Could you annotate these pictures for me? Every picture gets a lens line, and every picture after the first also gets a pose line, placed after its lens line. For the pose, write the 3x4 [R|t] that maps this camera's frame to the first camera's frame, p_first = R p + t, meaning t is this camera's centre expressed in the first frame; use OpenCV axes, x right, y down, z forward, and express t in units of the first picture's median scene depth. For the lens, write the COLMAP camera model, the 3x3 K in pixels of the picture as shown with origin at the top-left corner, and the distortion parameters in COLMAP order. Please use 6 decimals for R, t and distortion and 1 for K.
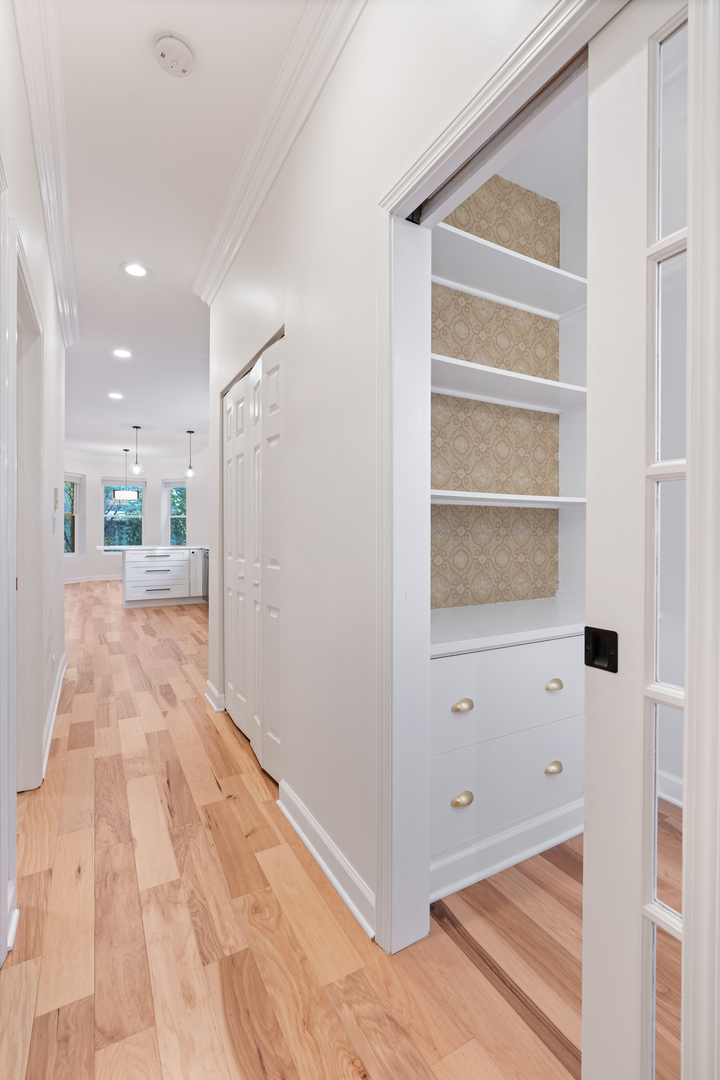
lens RADIAL K [[485.3, 0, 360.4], [0, 485.3, 534.2], [0, 0, 1]] dist [-0.008806, 0.003966]
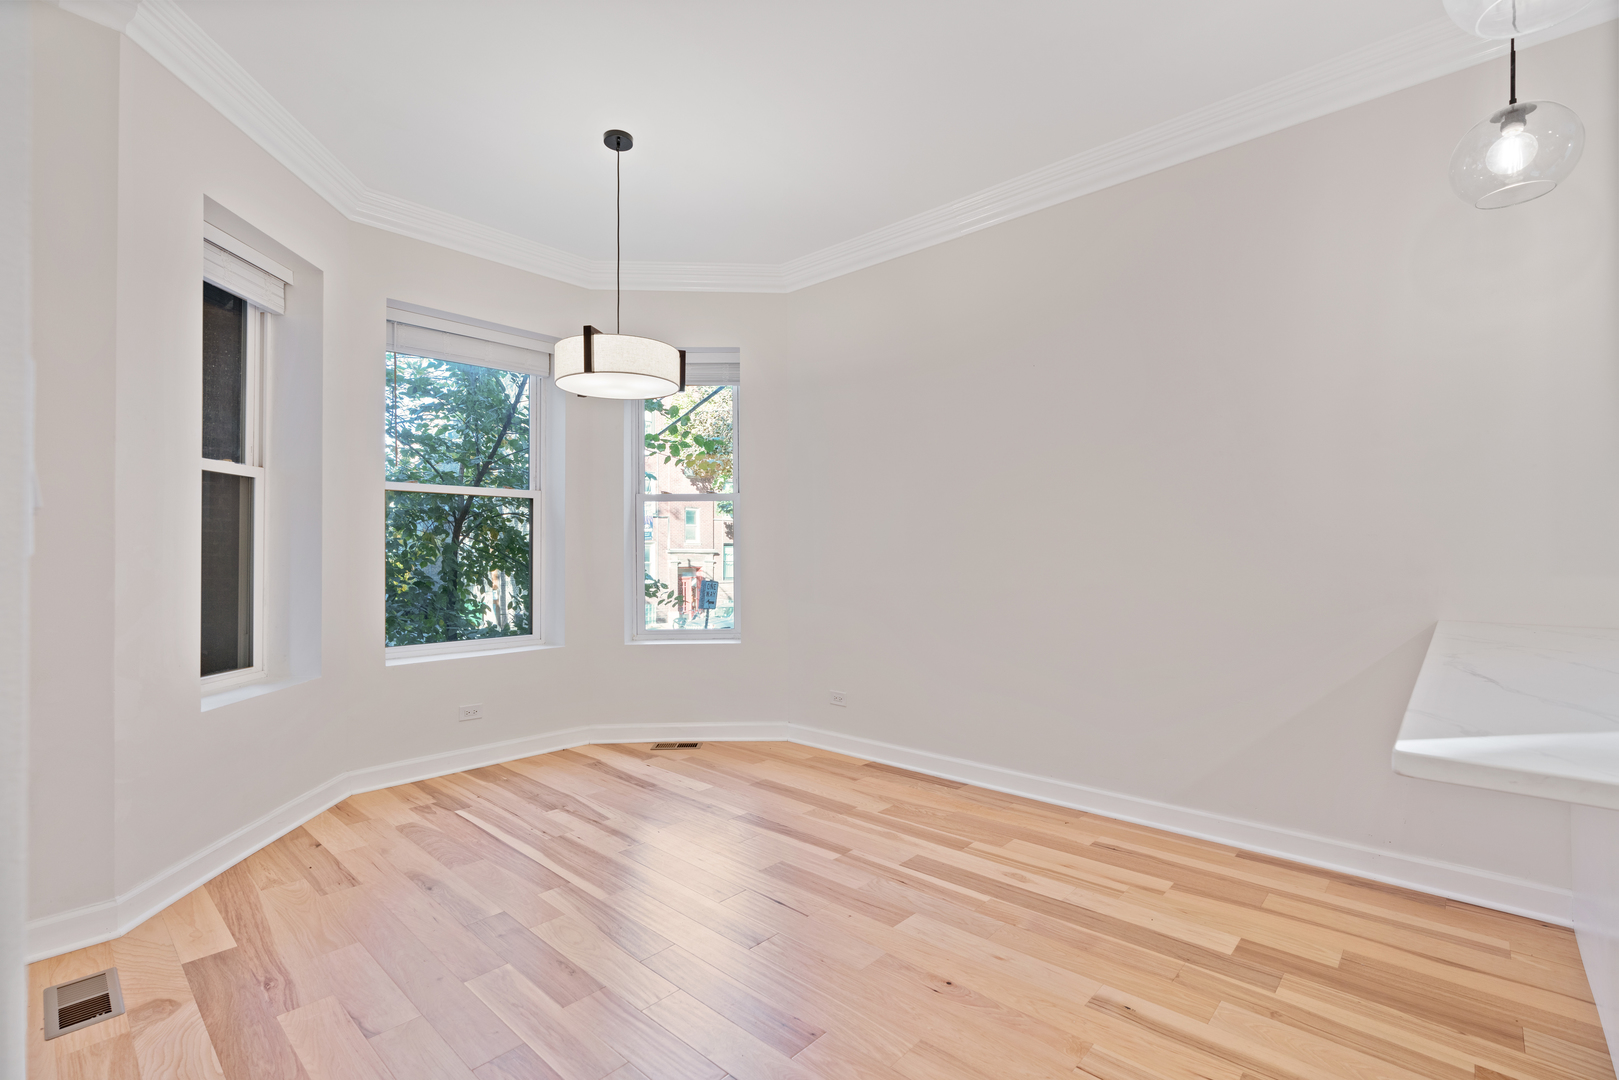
lens RADIAL K [[727.5, 0, 808.7], [0, 727.5, 543.6], [0, 0, 1]] dist [-0.008806, 0.003966]
pose [[0.946861, -0.002880, 0.321630, -2.163404], [0.008565, 0.999831, -0.016263, -0.022330], [-0.321528, 0.018154, 0.946726, 3.003525]]
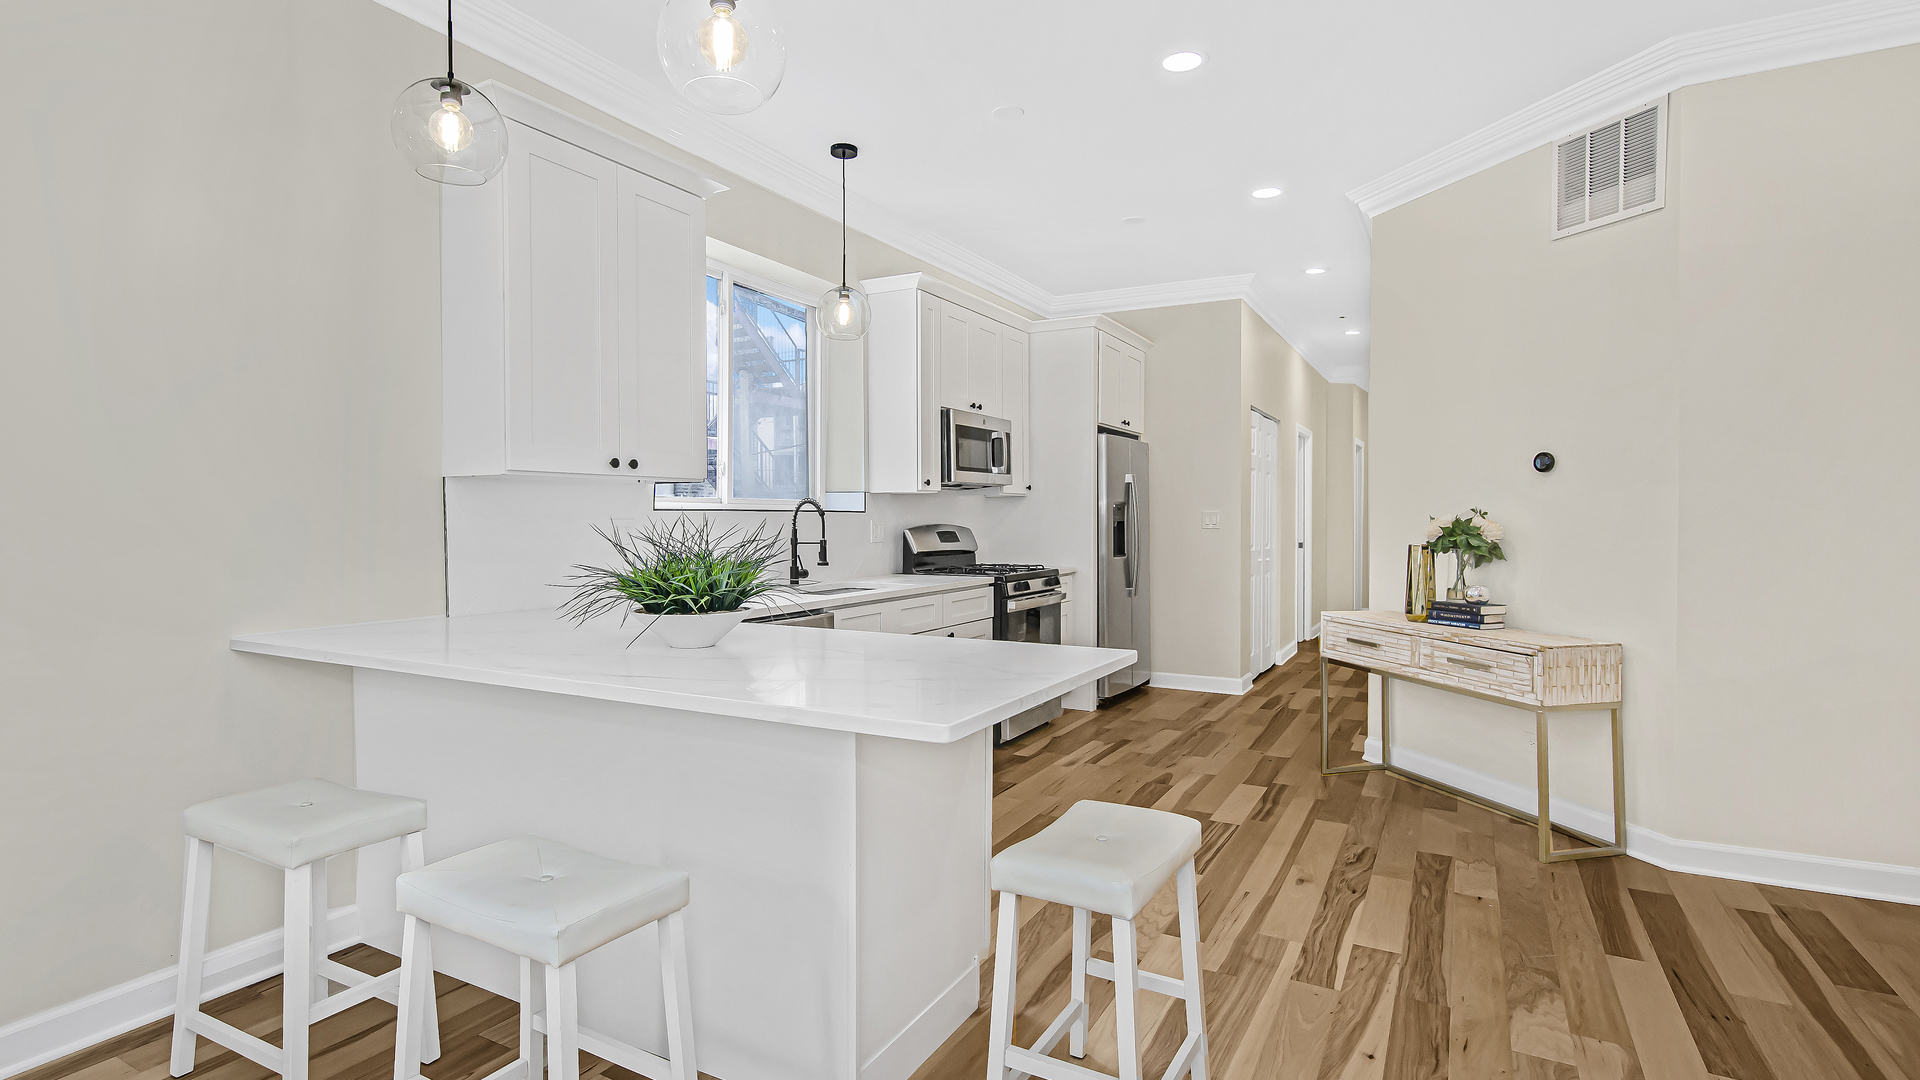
lens RADIAL K [[929.7, 0, 949.3], [0, 929.7, 532.7], [0, 0, 1]] dist [-0.000388, 0.000605]
pose [[-0.530103, -0.015577, 0.847790, -2.271018], [0.004730, 0.999761, 0.021327, -0.057139], [-0.847920, 0.015316, -0.529903, 3.550988]]
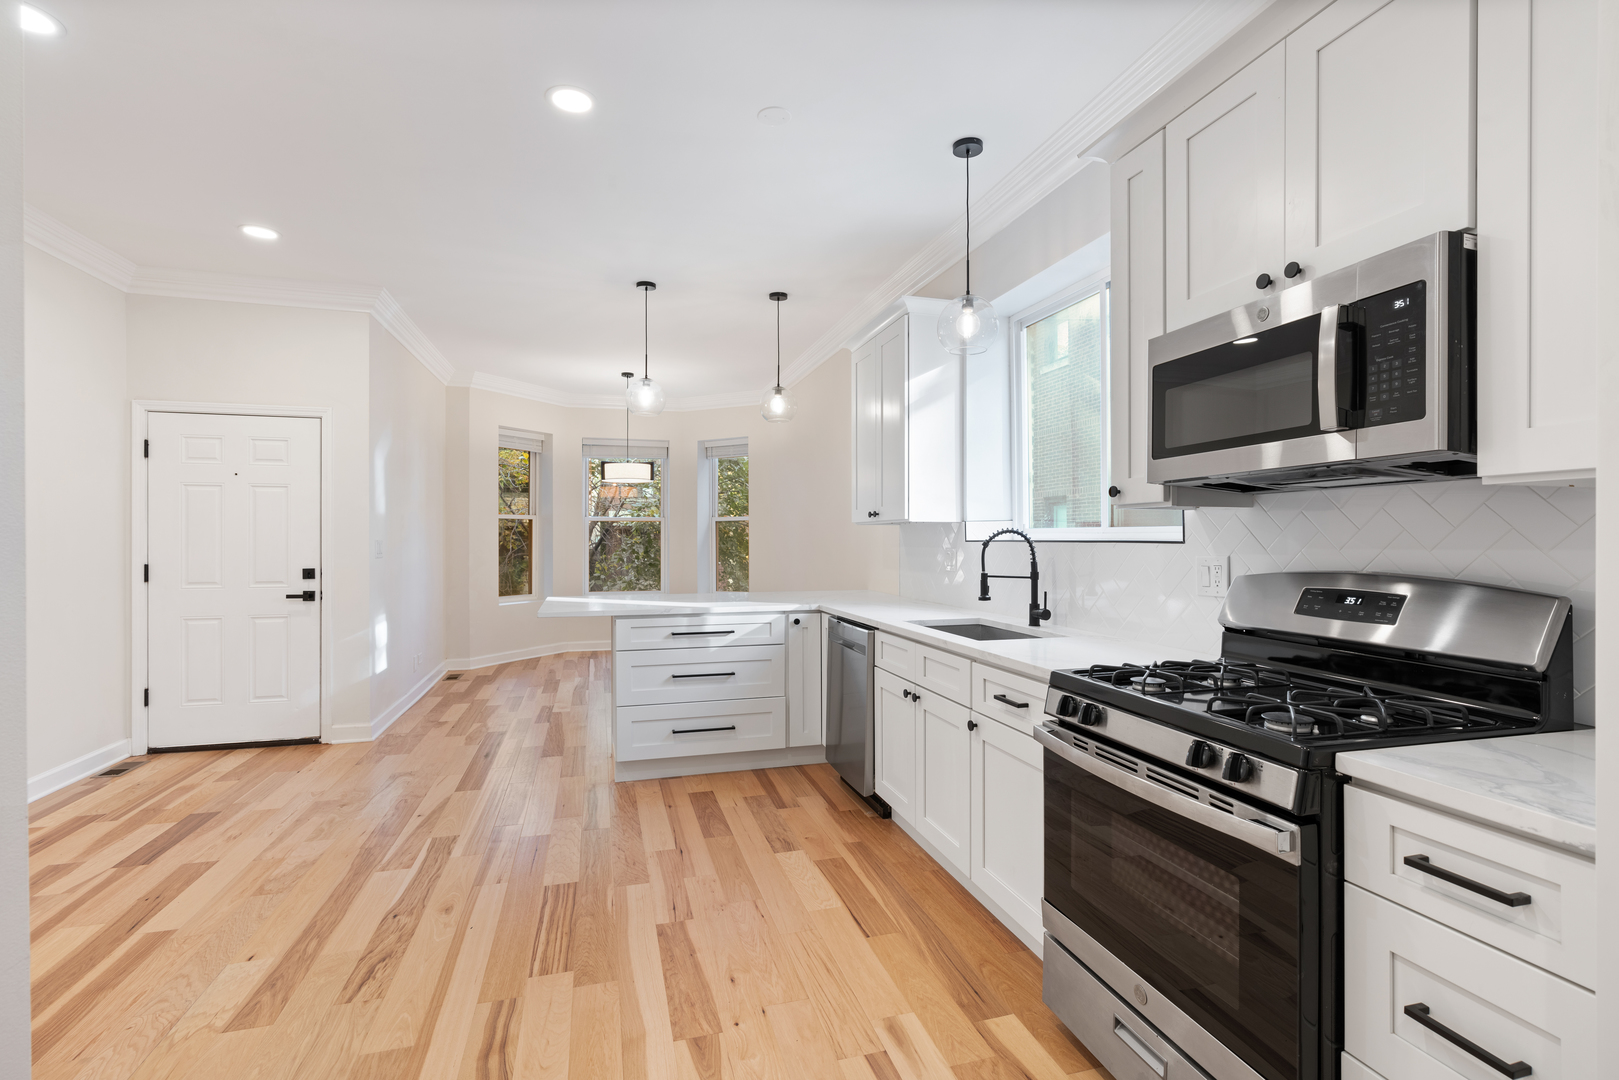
lens RADIAL K [[746.8, 0, 802.2], [0, 746.8, 539.4], [0, 0, 1]] dist [0.000567, 0.000369]
pose [[0.972387, -0.004347, -0.233332, -0.685845], [0.003240, 0.999982, -0.005125, -0.060311], [0.233350, 0.004227, 0.972384, 1.520503]]
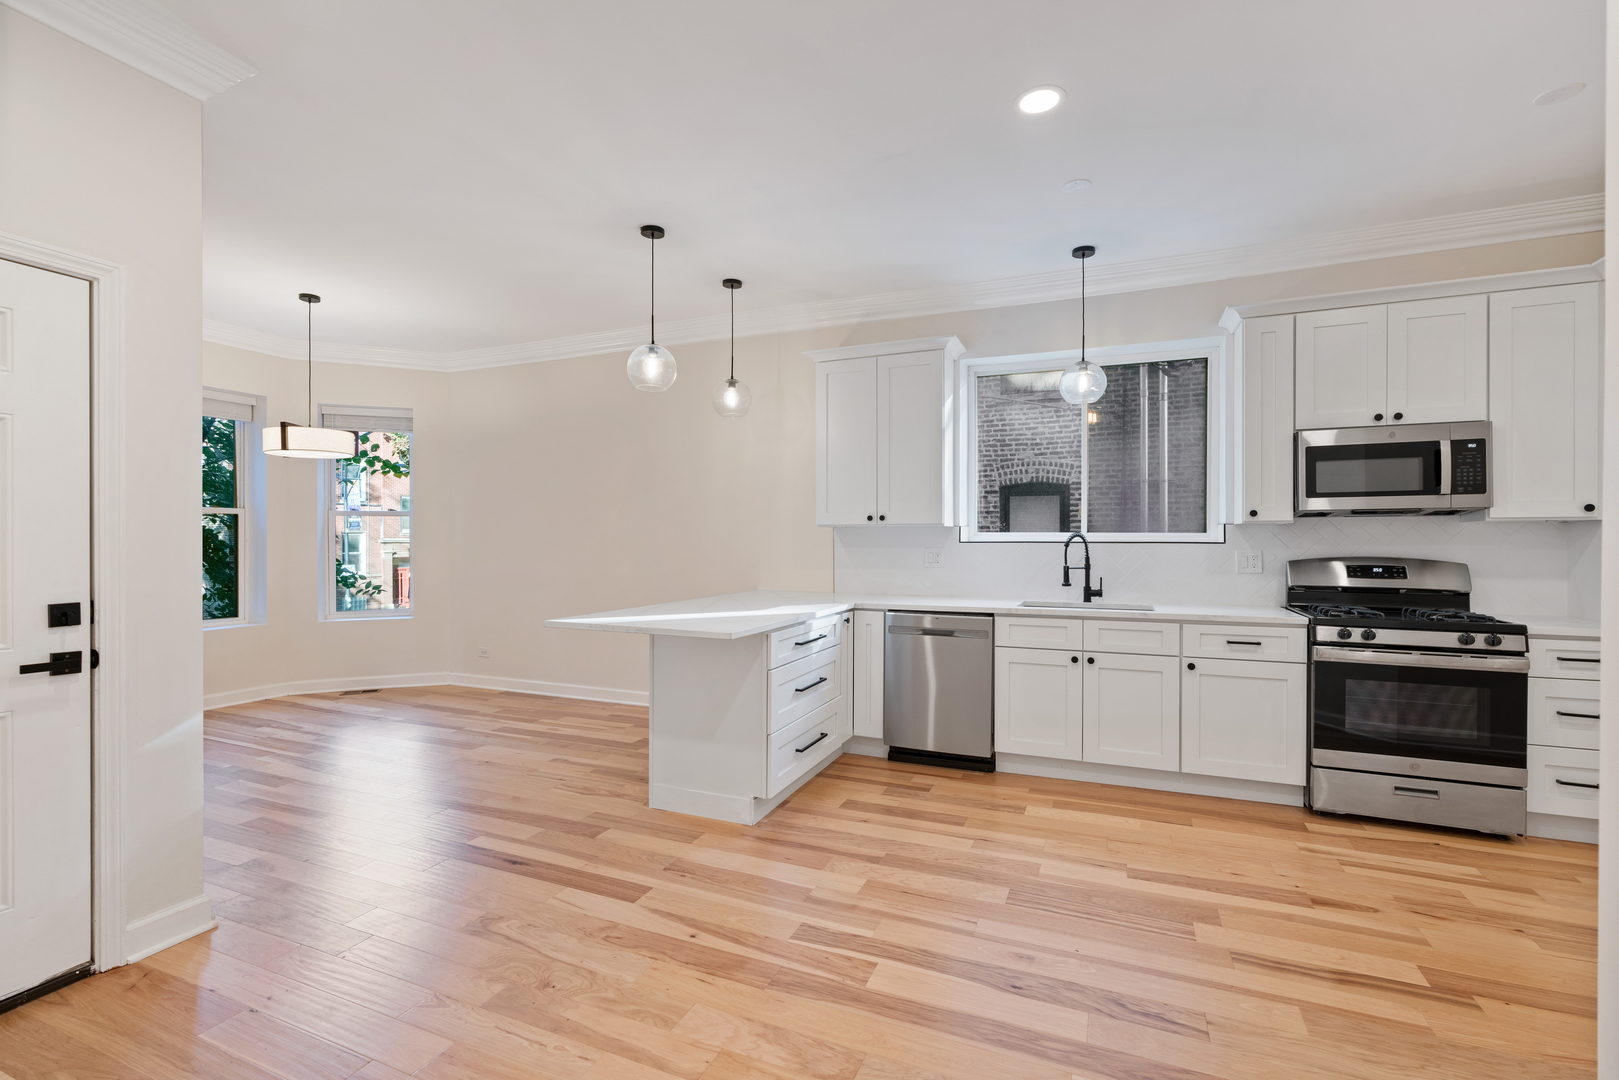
lens RADIAL K [[727.5, 0, 808.7], [0, 727.5, 543.6], [0, 0, 1]] dist [-0.008806, 0.003966]
pose [[0.788302, -0.005625, 0.615263, -2.216004], [0.004984, 0.999984, 0.002757, -0.068116], [-0.615269, 0.000893, 0.788317, 1.883287]]
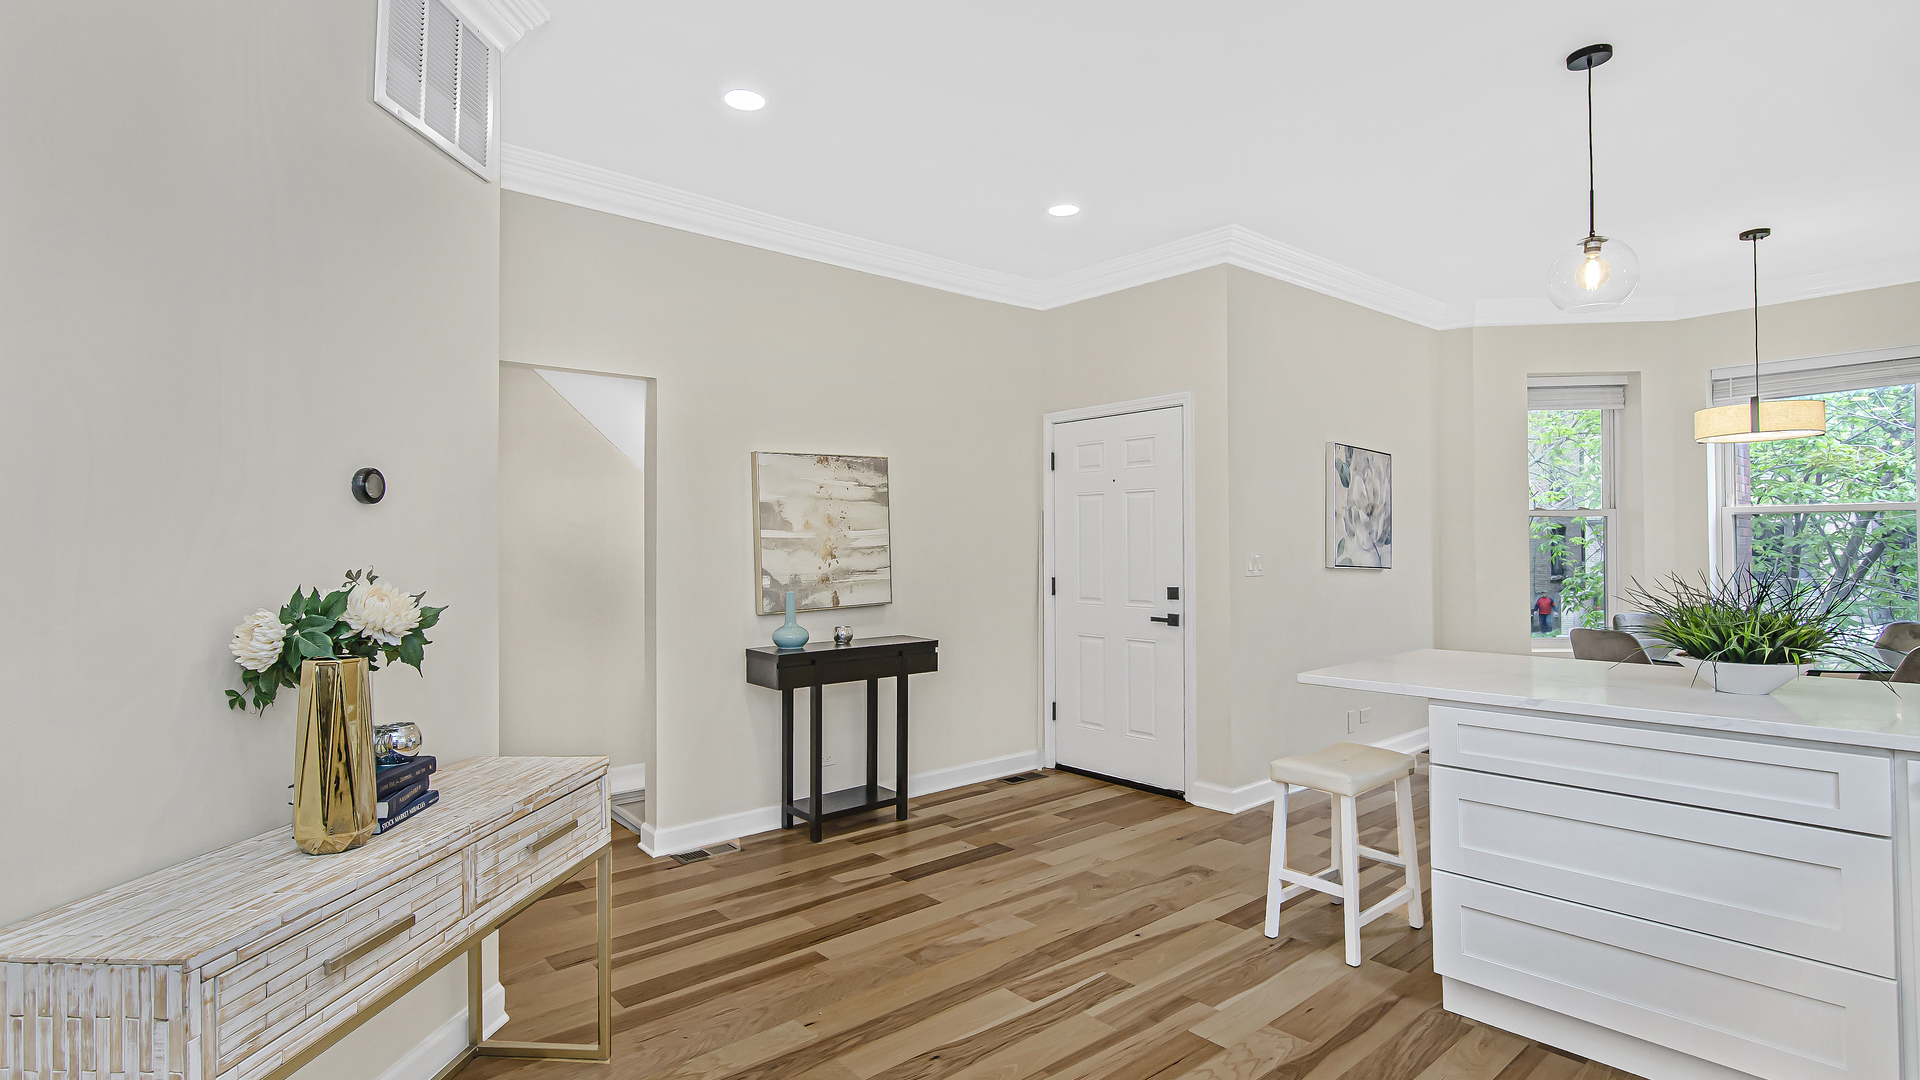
lens RADIAL K [[929.7, 0, 949.3], [0, 929.7, 532.7], [0, 0, 1]] dist [-0.000388, 0.000605]
pose [[0.201122, -0.021628, -0.979327, -0.504926], [0.001975, 0.999763, -0.021674, -0.073935], [0.979564, 0.002424, 0.201117, 2.226953]]
